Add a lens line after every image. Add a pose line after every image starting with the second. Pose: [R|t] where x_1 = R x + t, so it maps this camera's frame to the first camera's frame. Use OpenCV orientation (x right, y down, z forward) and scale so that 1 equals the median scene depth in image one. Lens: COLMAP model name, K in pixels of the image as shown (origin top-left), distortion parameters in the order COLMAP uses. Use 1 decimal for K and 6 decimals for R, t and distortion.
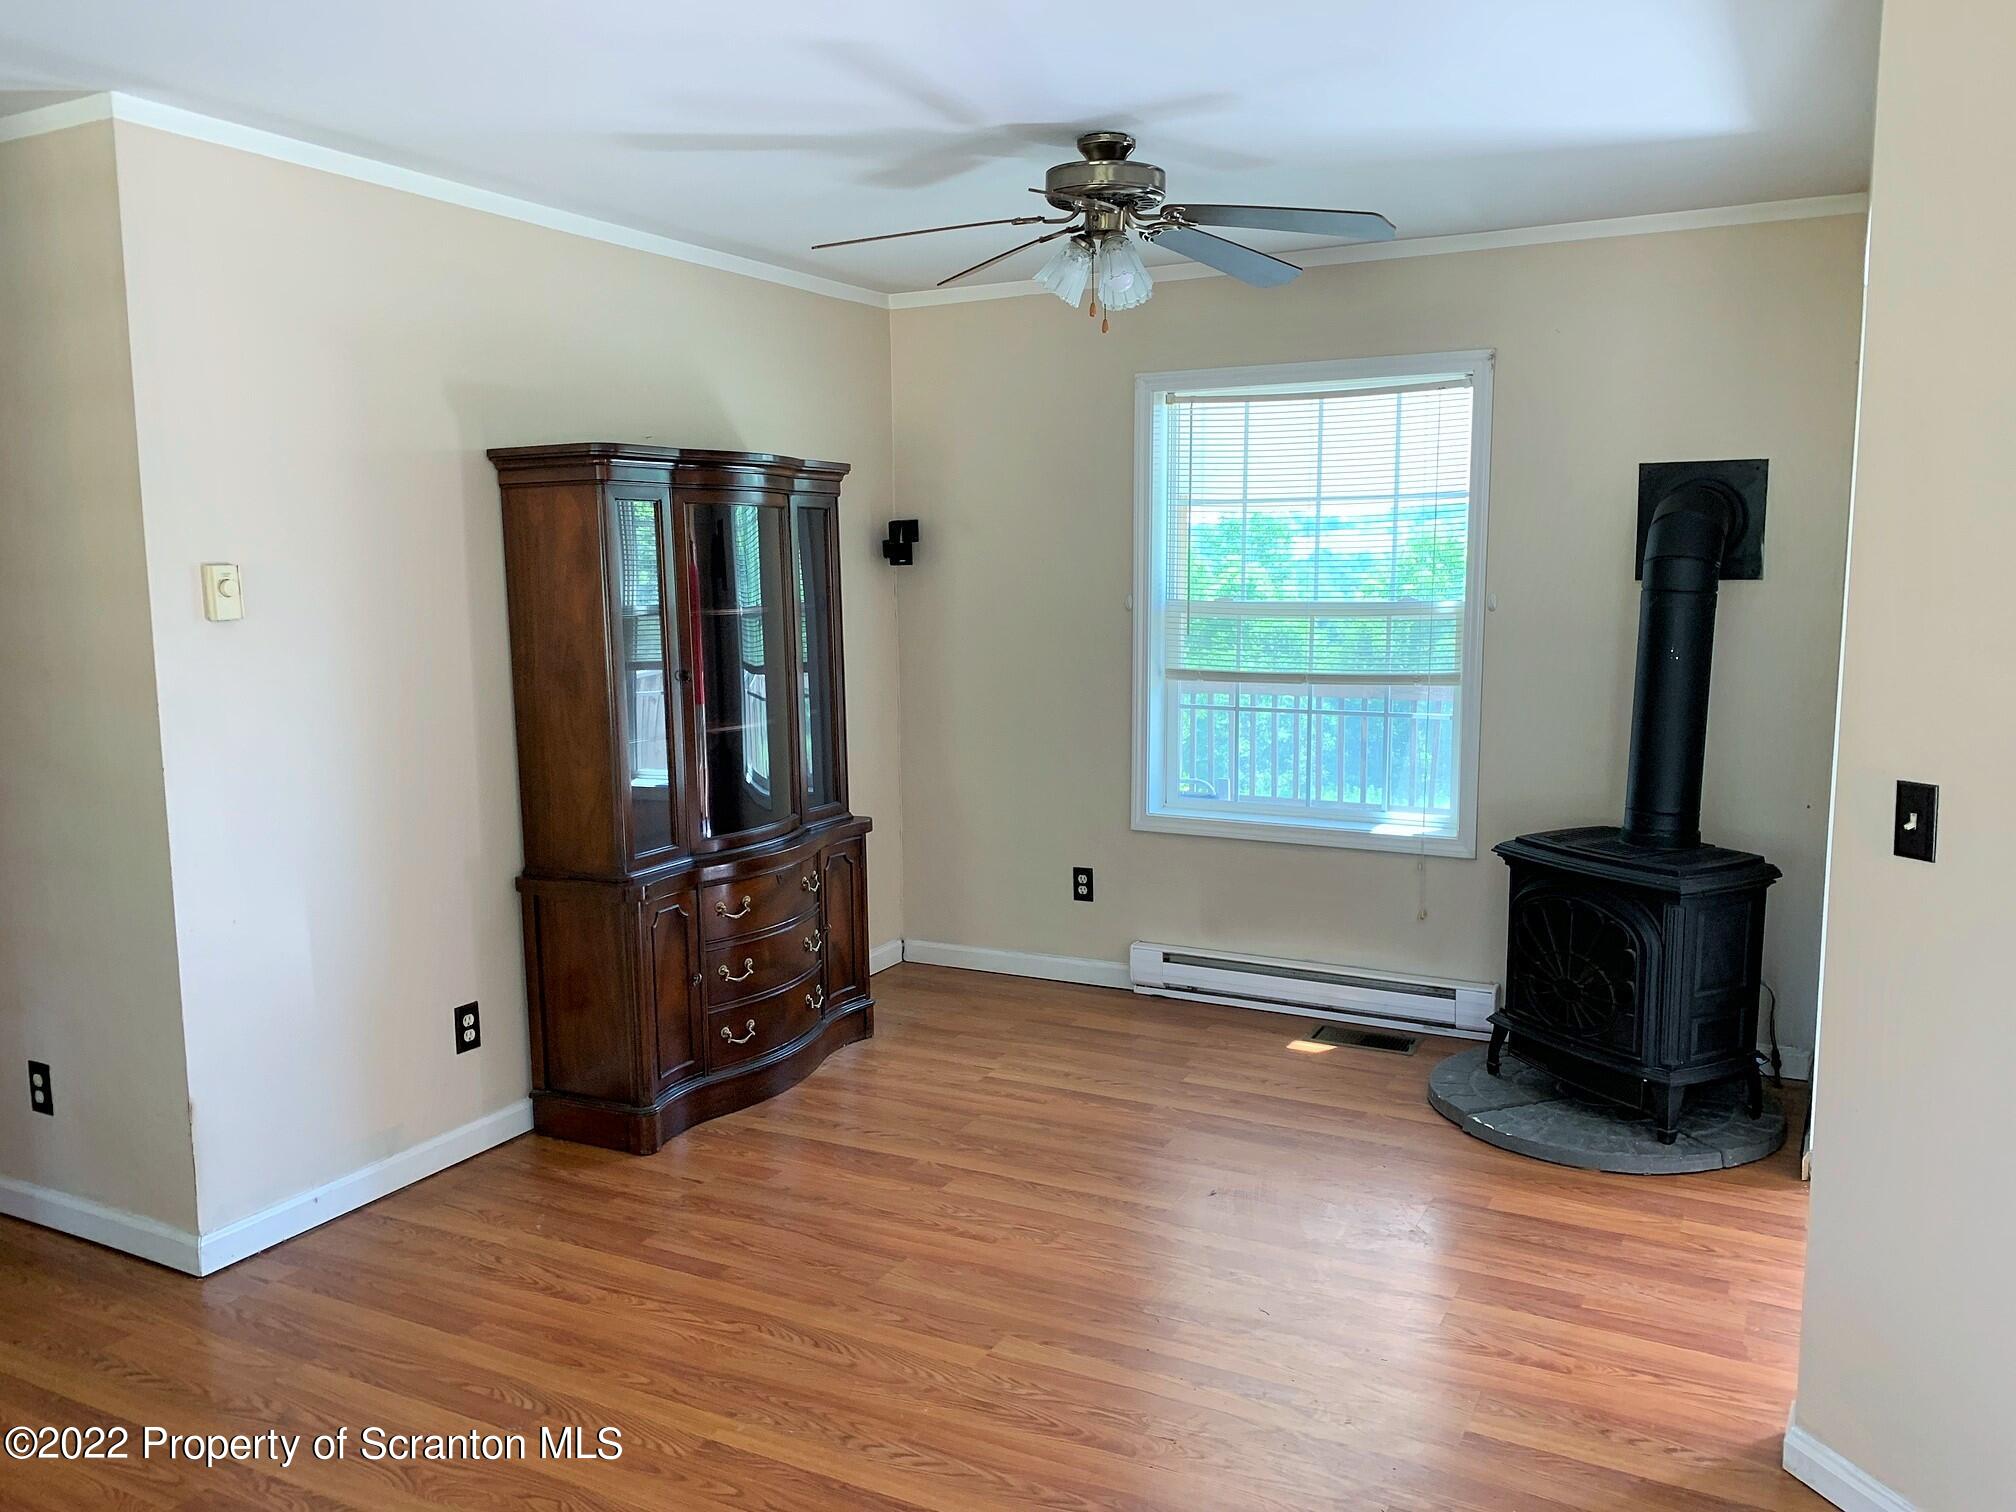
lens RADIAL K [[1556.6, 0, 967.6], [0, 1556.6, 751.7], [0, 0, 1]] dist [0.285888, -0.476572]
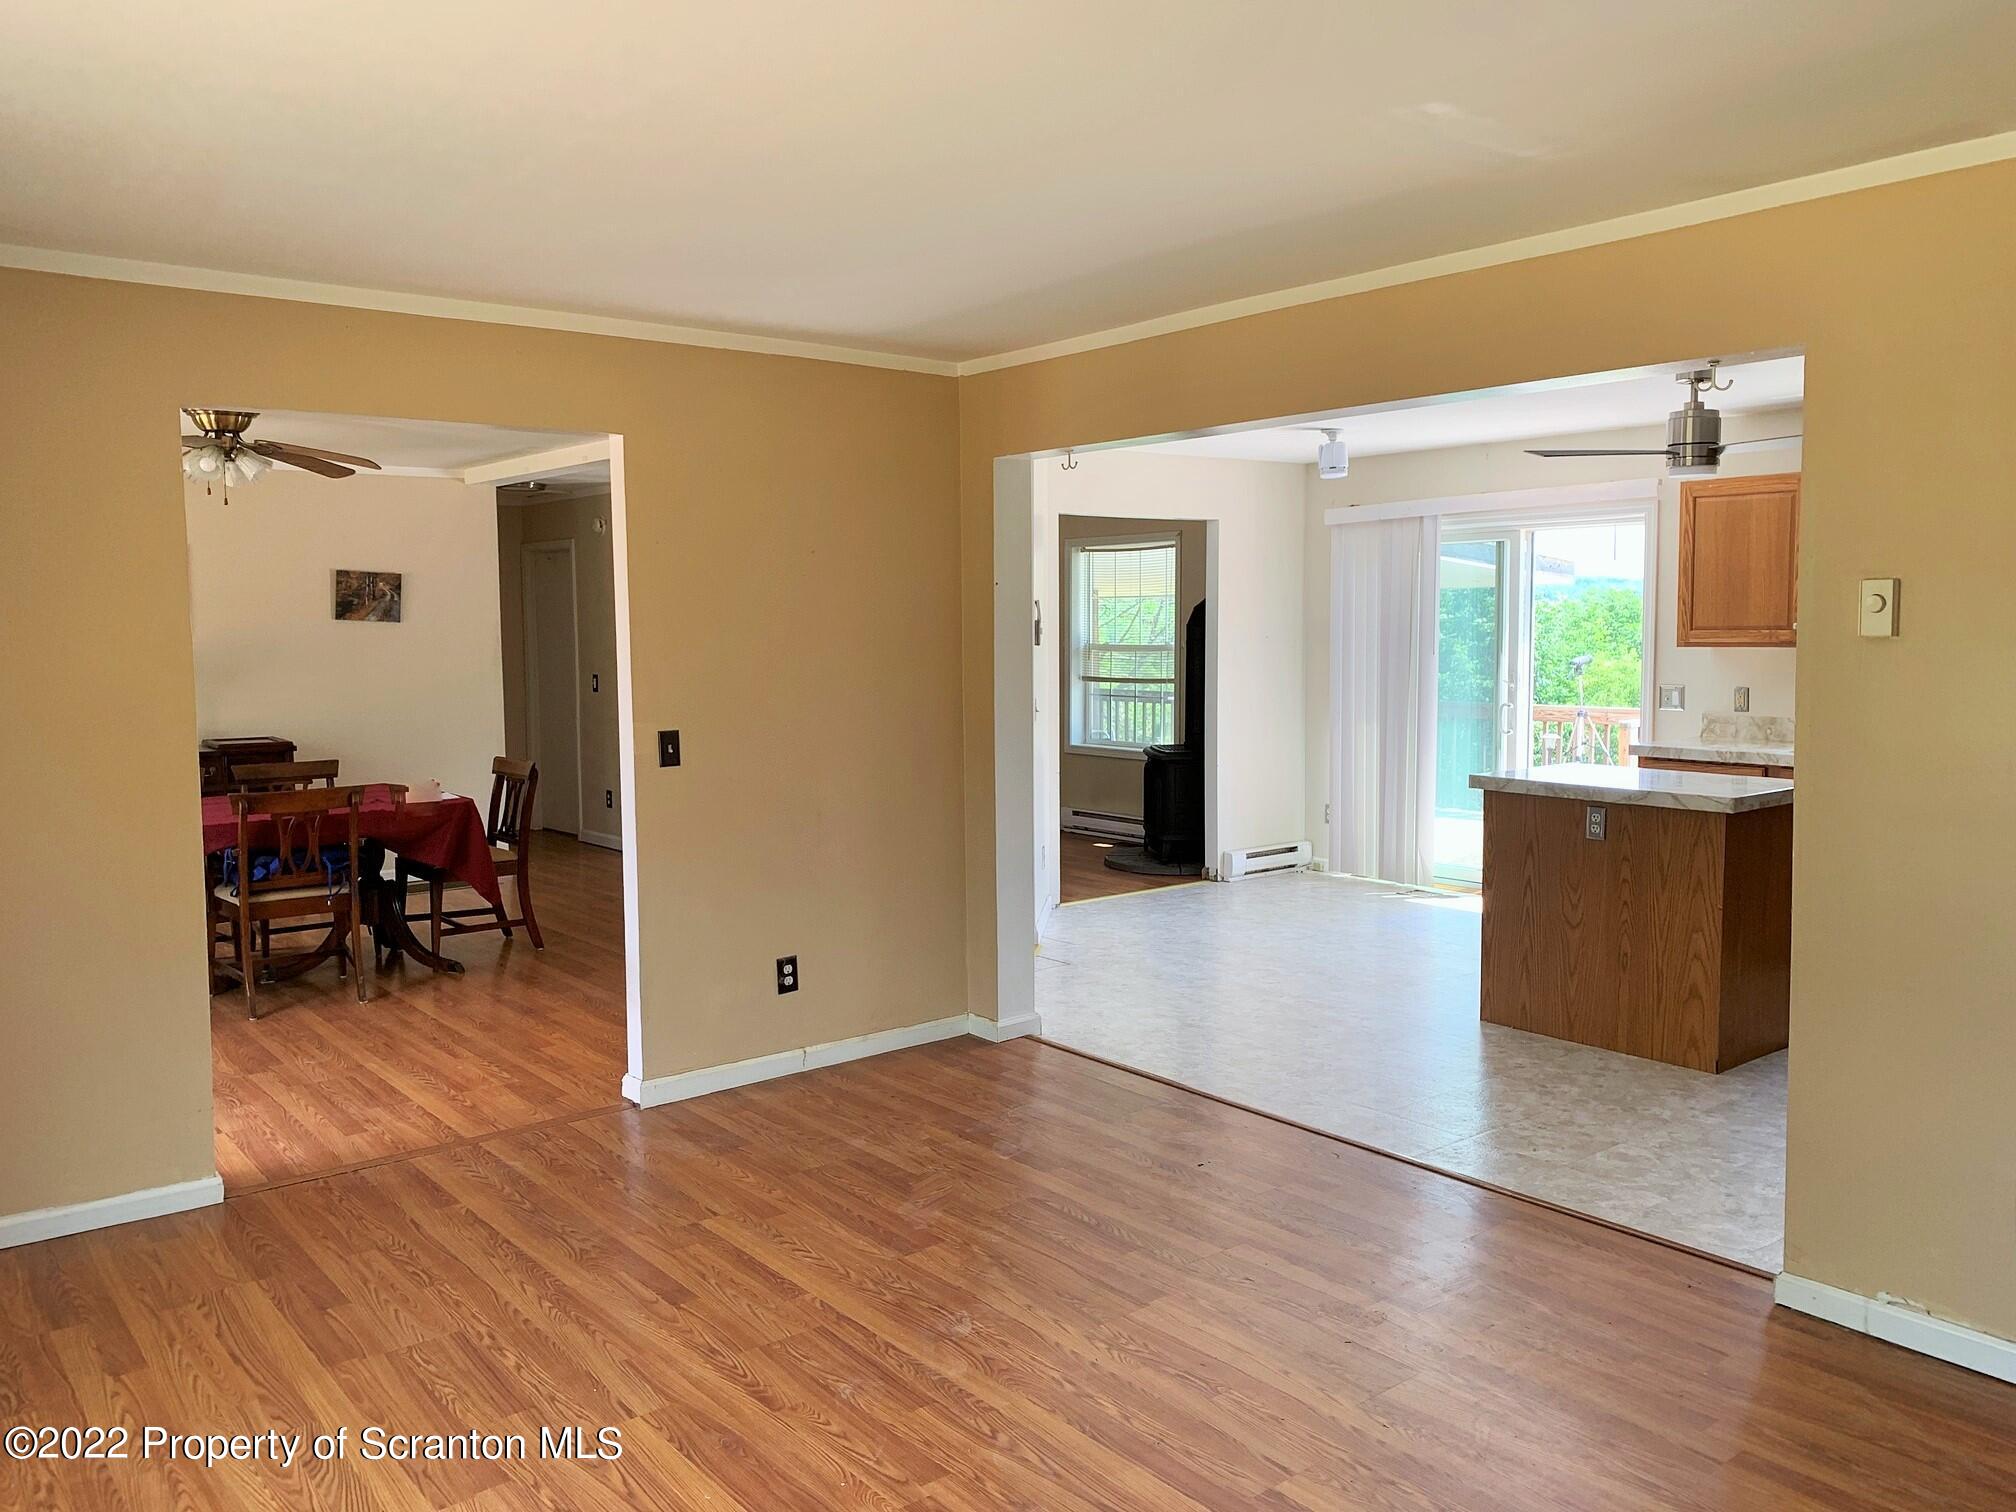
lens RADIAL K [[1555.2, 0, 1008.0], [0, 1555.2, 756.0], [0, 0, 1]] dist [0.049714, -0.176678]
pose [[0.924987, 0.039494, -0.377941, 0.979210], [-0.053081, 0.998262, -0.025596, 0.133441], [0.376273, 0.043738, 0.925476, -1.139646]]
